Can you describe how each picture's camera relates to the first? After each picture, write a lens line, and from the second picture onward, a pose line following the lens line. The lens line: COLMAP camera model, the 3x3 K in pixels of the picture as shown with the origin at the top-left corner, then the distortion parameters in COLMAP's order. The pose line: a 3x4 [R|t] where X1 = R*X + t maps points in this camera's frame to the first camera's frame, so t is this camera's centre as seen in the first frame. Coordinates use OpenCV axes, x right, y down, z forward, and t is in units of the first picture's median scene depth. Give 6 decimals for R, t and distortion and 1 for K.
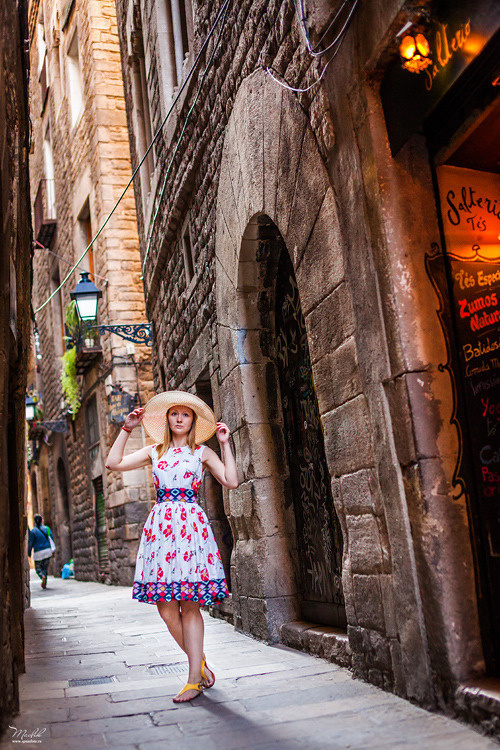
lens RADIAL K [[1004.7, 0, 250.0], [0, 1004.7, 375.0], [0, 0, 1]] dist [0.013788, -0.003654]
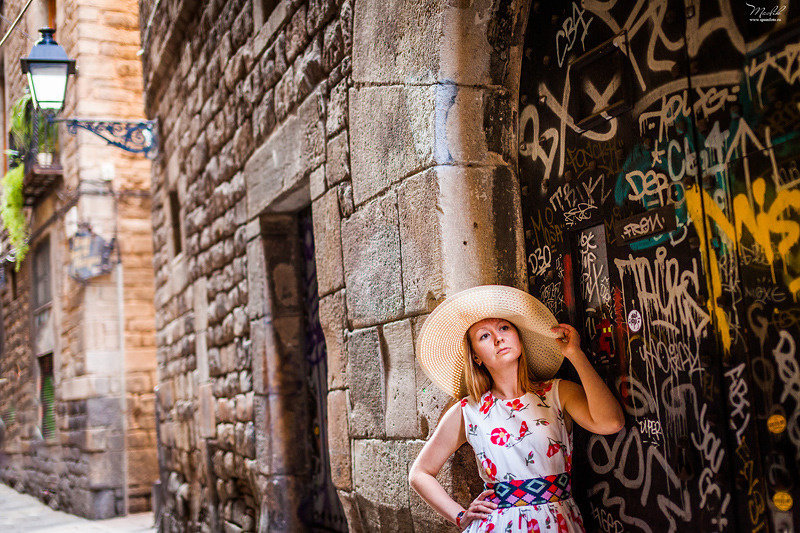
lens RADIAL K [[1071.7, 0, 400.0], [0, 1071.7, 266.5], [0, 0, 1]] dist [0.013788, -0.003654]
pose [[0.983680, 0.056547, 0.170813, -0.045513], [-0.061206, 0.997880, 0.022130, 0.010401], [-0.169200, -0.032224, 0.985055, 0.252770]]
